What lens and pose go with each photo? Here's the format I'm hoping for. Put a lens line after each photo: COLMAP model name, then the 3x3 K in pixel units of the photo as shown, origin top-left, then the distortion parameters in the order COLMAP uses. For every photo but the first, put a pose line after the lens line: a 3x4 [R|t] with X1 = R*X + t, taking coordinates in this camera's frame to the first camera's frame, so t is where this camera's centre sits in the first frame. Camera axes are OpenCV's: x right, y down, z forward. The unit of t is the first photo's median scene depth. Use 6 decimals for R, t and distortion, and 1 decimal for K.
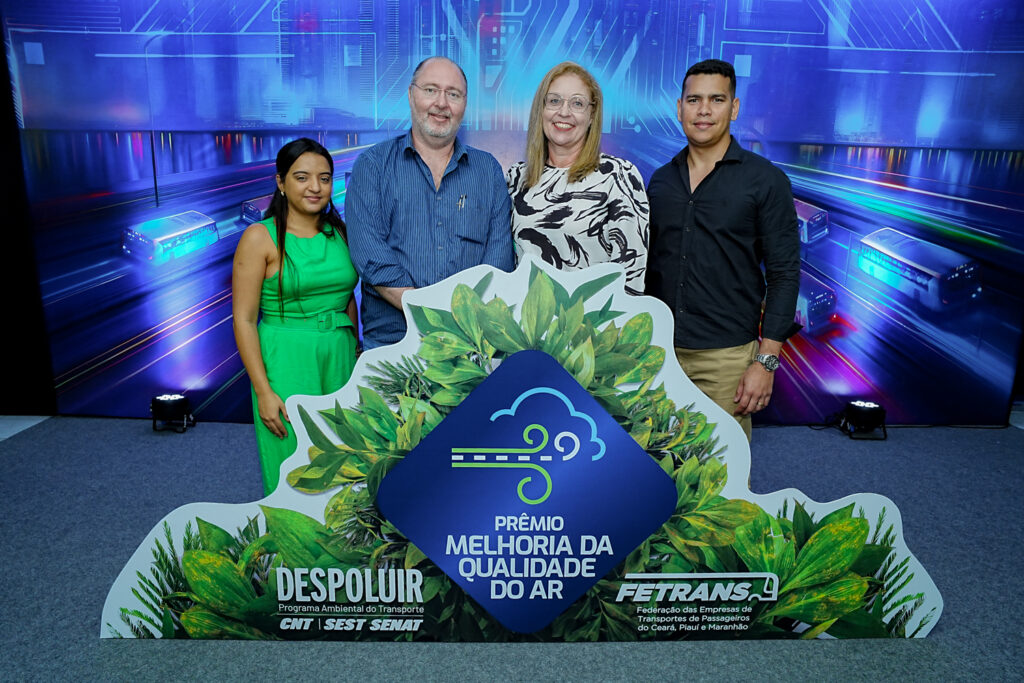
lens RADIAL K [[714.1, 0, 512.0], [0, 714.1, 341.5], [0, 0, 1]] dist [-0.067066, 0.075073]
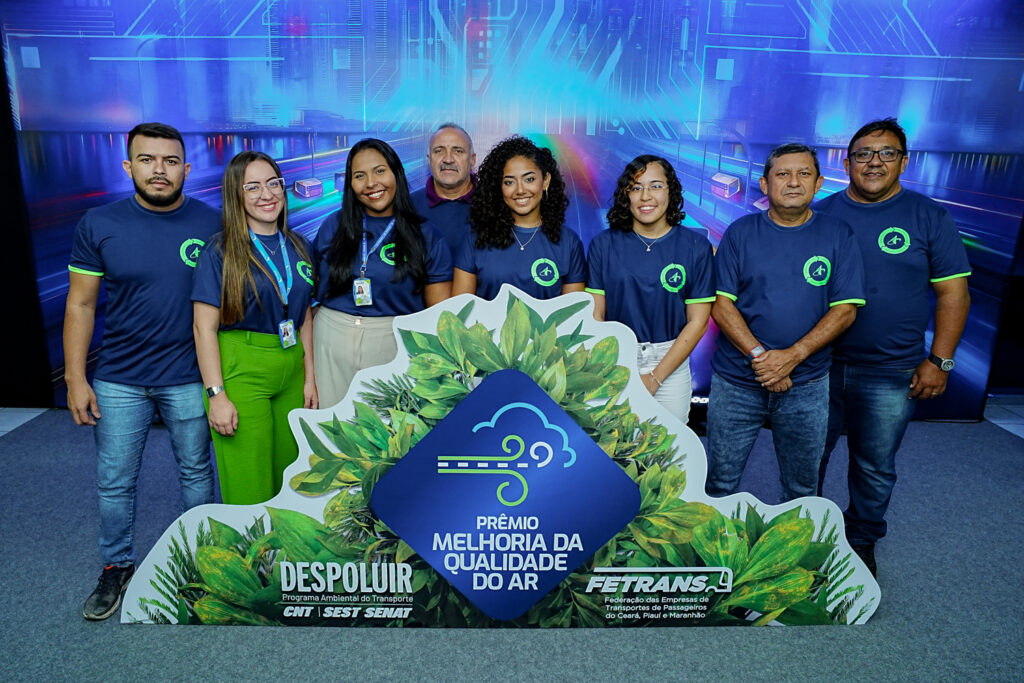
lens RADIAL K [[759.5, 0, 506.8], [0, 759.5, 338.4], [0, 0, 1]] dist [-0.057456, 0.057056]
pose [[0.999995, 0.002728, 0.001692, 0.019914], [-0.002791, 0.999271, 0.038082, -0.076395], [-0.001587, -0.038087, 0.999273, -0.169729]]
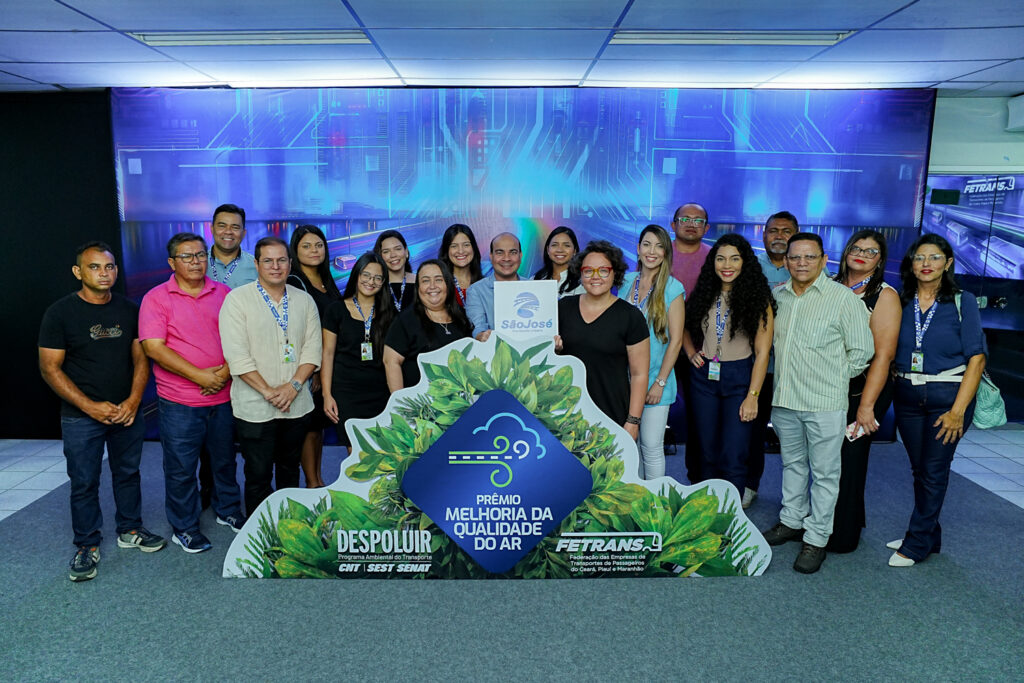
lens RADIAL K [[759.5, 0, 506.8], [0, 759.5, 338.4], [0, 0, 1]] dist [-0.057456, 0.057056]
pose [[0.999889, -0.010961, -0.010134, 0.062189], [0.010543, 0.999124, -0.040506, -0.031805], [0.010569, 0.040395, 0.999128, -0.673482]]
